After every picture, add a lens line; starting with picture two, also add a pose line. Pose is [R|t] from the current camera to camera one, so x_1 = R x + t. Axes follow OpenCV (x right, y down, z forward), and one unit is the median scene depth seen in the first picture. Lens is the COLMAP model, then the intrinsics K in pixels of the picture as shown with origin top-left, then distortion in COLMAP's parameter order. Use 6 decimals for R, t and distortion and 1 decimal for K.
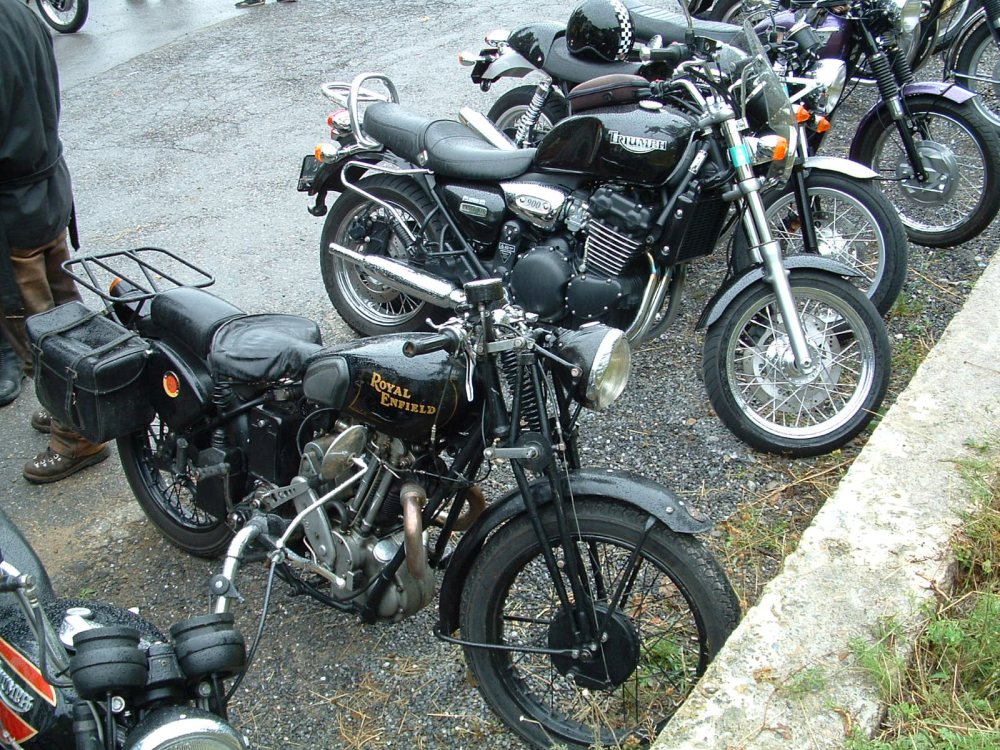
lens RADIAL K [[1180.2, 0, 500.0], [0, 1180.2, 375.0], [0, 0, 1]] dist [-0.003667, -0.011766]
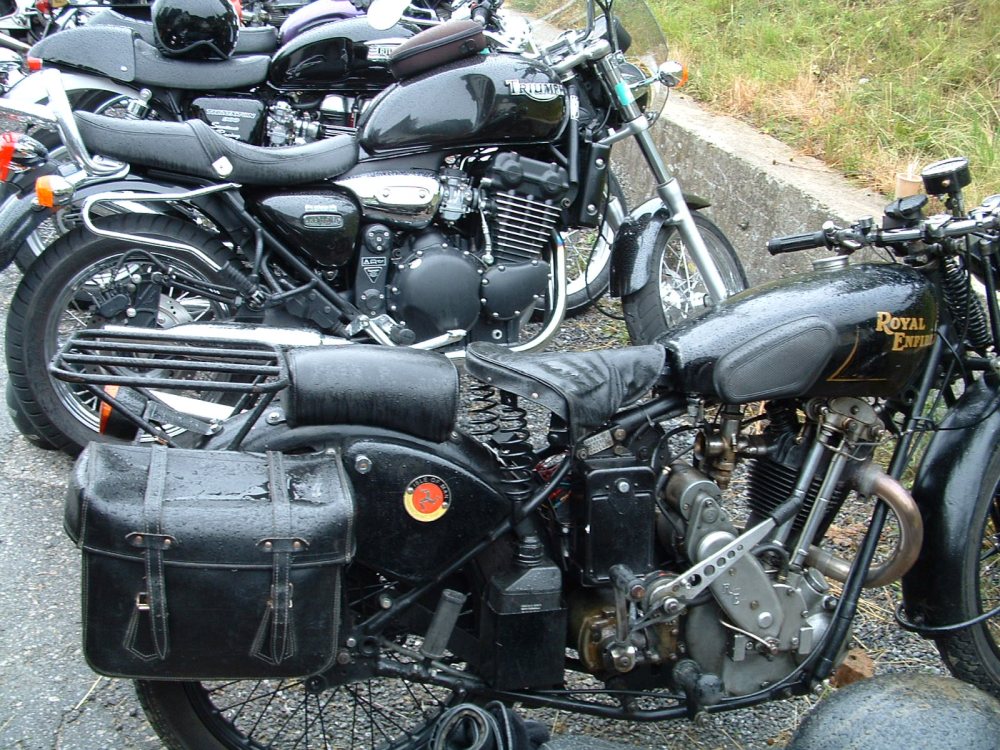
lens RADIAL K [[1180.2, 0, 500.0], [0, 1180.2, 375.0], [0, 0, 1]] dist [-0.003667, -0.011766]
pose [[0.603818, -0.251957, 0.756255, -0.547716], [0.328632, 0.943037, 0.051795, -0.054003], [-0.726227, 0.217255, 0.652223, 0.479055]]
